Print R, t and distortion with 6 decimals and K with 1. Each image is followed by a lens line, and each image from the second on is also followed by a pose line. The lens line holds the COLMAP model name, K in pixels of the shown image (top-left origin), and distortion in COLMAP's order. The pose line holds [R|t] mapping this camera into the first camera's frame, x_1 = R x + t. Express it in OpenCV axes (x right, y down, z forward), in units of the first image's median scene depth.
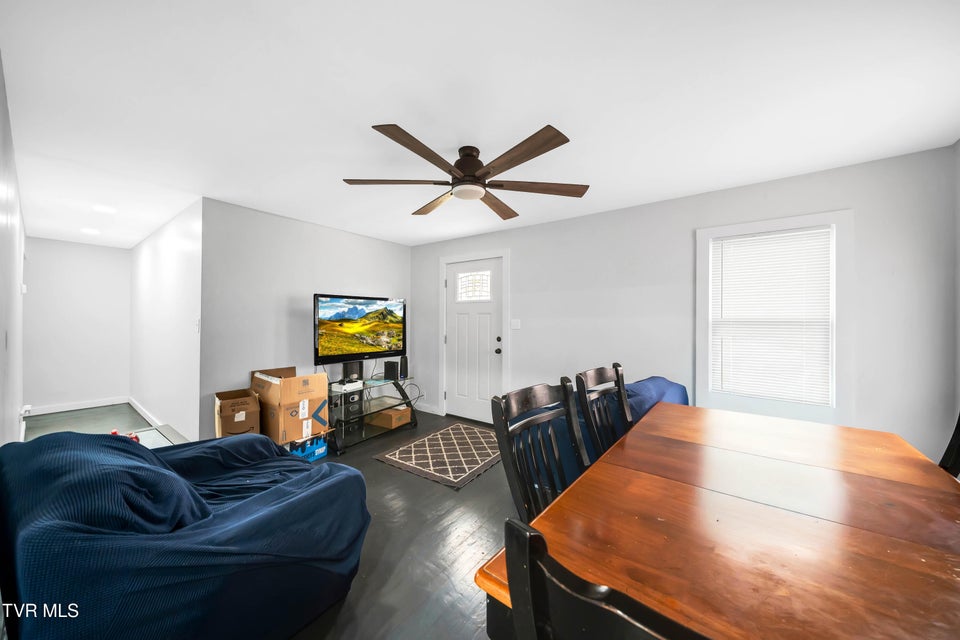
lens RADIAL K [[337.5, 0, 482.8], [0, 337.5, 322.1], [0, 0, 1]] dist [-0.000386, -0.000010]
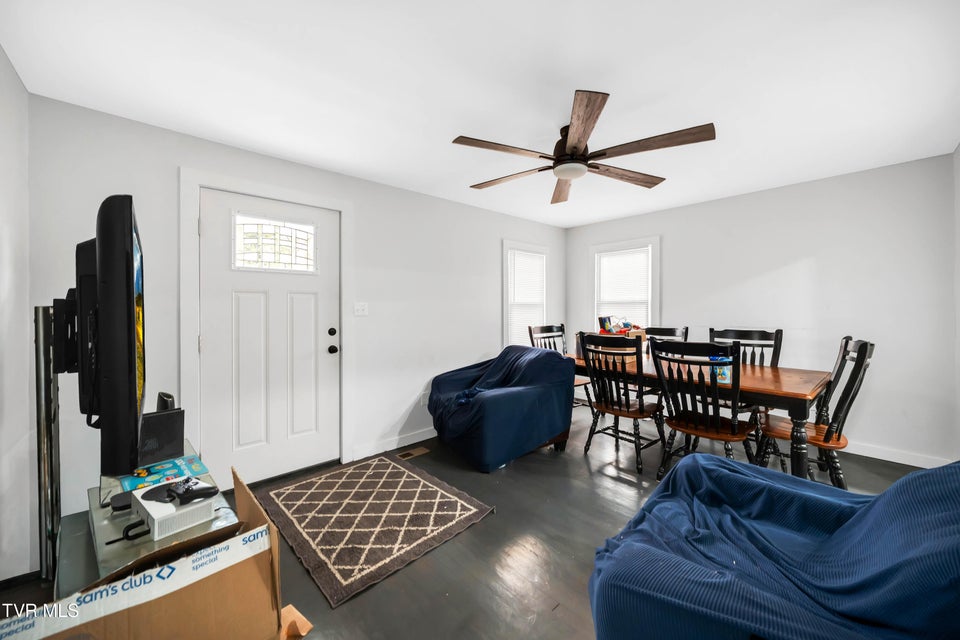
lens RADIAL K [[362.9, 0, 478.3], [0, 362.9, 311.4], [0, 0, 1]] dist [-0.000390, -0.000020]
pose [[0.166497, -0.013929, 0.985944, -0.625053], [0.015390, 0.999815, 0.011527, 0.006004], [-0.985922, 0.013254, 0.166680, 0.597133]]
